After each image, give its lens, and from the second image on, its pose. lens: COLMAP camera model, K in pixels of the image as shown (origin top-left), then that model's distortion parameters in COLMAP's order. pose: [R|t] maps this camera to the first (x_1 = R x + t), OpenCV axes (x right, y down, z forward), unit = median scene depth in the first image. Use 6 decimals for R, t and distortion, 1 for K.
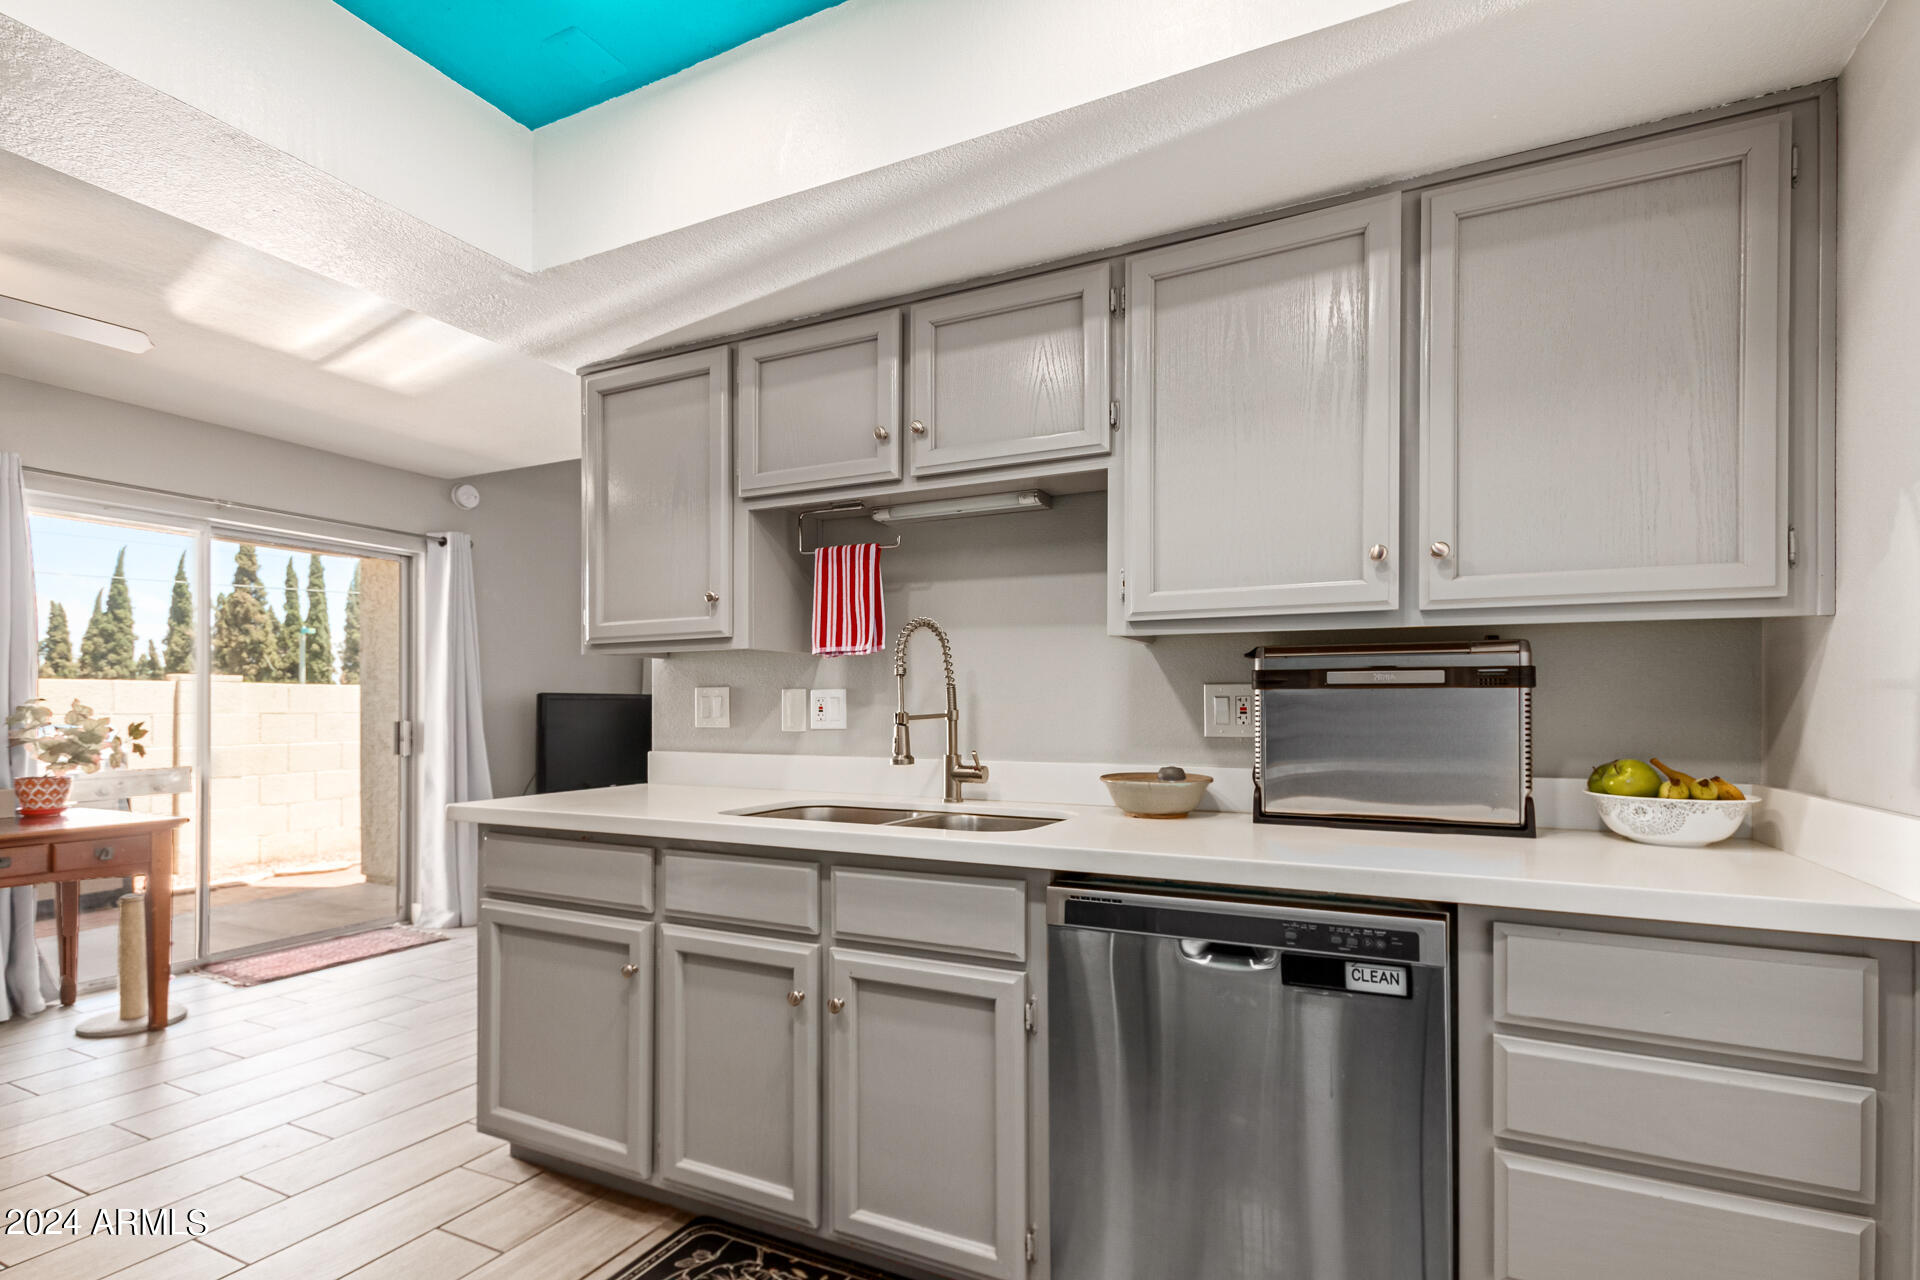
lens RADIAL K [[883.6, 0, 965.3], [0, 883.6, 700.5], [0, 0, 1]] dist [0.009724, -0.000340]
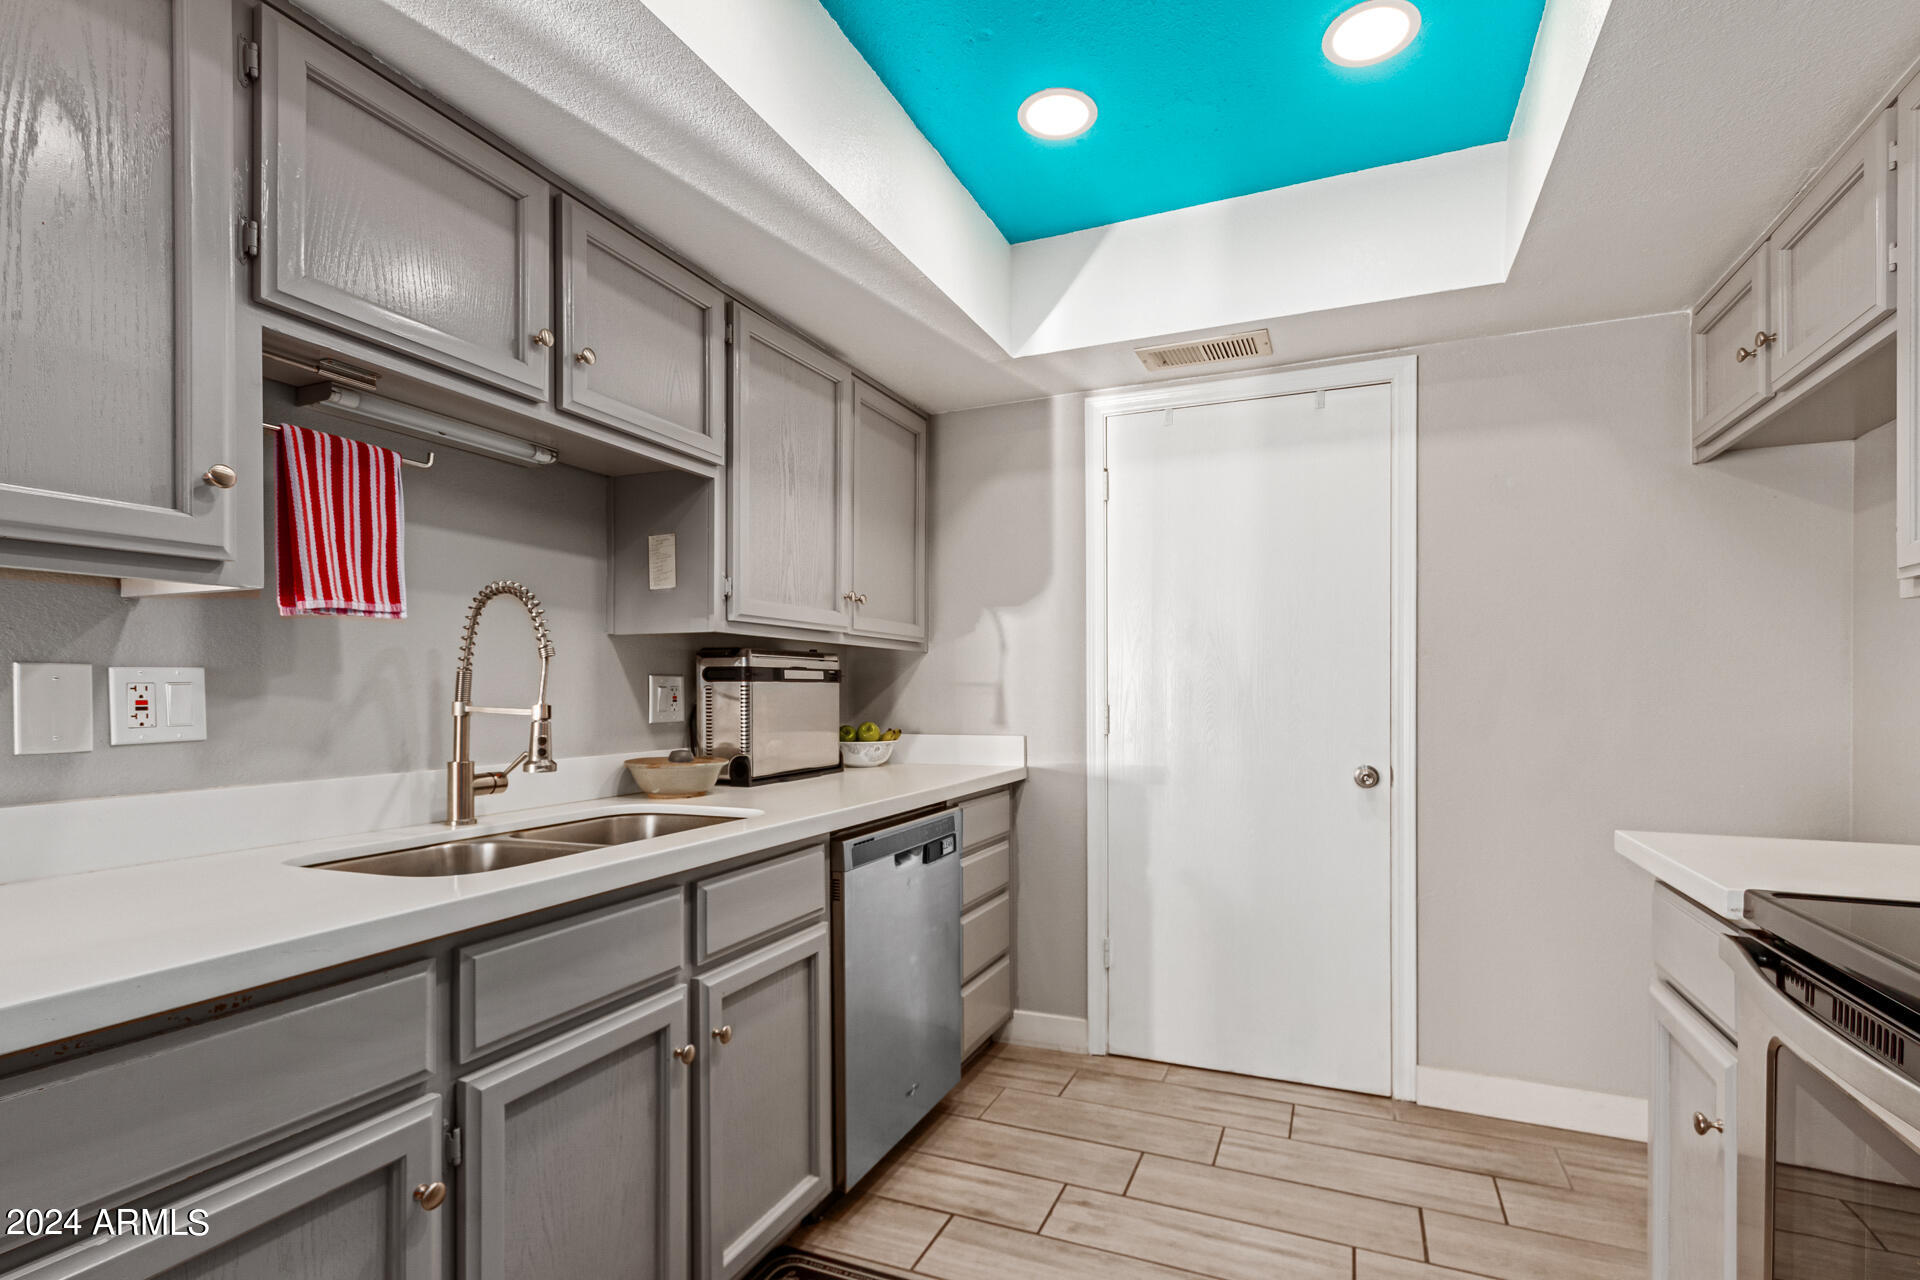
lens RADIAL K [[894.0, 0, 990.1], [0, 894.0, 691.7], [0, 0, 1]] dist [0.042424, -0.021442]
pose [[-0.037228, 0.000611, 0.999307, -0.888797], [-0.000888, 0.999999, -0.000644, 0.002260], [-0.999306, -0.000911, -0.037227, 0.647663]]
